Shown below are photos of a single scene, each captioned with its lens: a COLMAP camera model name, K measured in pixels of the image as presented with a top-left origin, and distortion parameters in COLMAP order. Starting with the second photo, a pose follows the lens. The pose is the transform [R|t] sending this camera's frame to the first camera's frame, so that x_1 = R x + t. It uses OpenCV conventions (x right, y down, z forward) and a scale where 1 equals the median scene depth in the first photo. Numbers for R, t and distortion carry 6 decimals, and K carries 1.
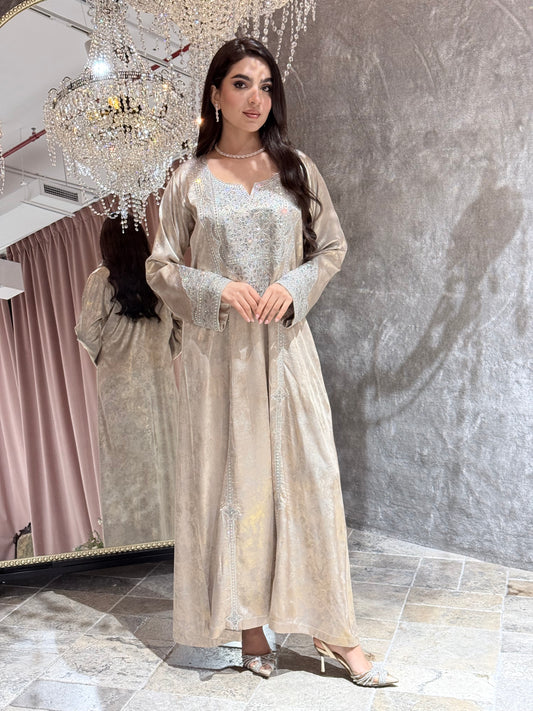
lens RADIAL K [[997.1, 0, 259.1], [0, 997.1, 355.9], [0, 0, 1]] dist [0.220198, -0.535368]
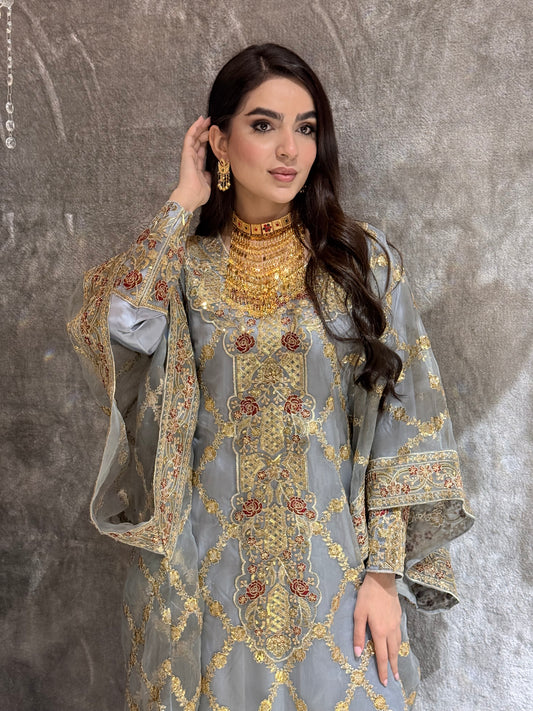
lens RADIAL K [[992.4, 0, 266.9], [0, 992.4, 360.1], [0, 0, 1]] dist [0.199042, -0.461929]
pose [[0.983168, 0.010149, 0.182421, 0.040776], [-0.004178, 0.999444, -0.033084, -0.107880], [-0.182655, 0.031765, 0.982664, 0.516364]]
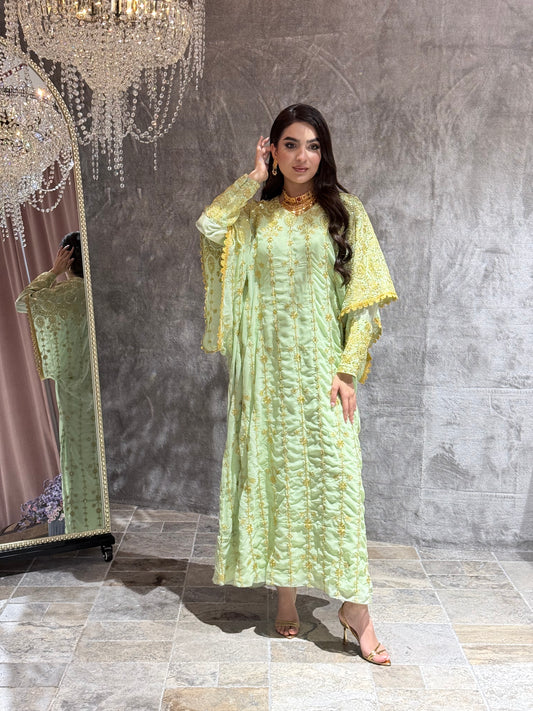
lens RADIAL K [[992.4, 0, 266.9], [0, 992.4, 360.1], [0, 0, 1]] dist [0.199042, -0.461929]
pose [[0.960159, -0.013254, 0.279141, -0.163694], [0.009572, 0.999848, 0.014551, -0.018995], [-0.279291, -0.011300, 0.960140, -0.110026]]
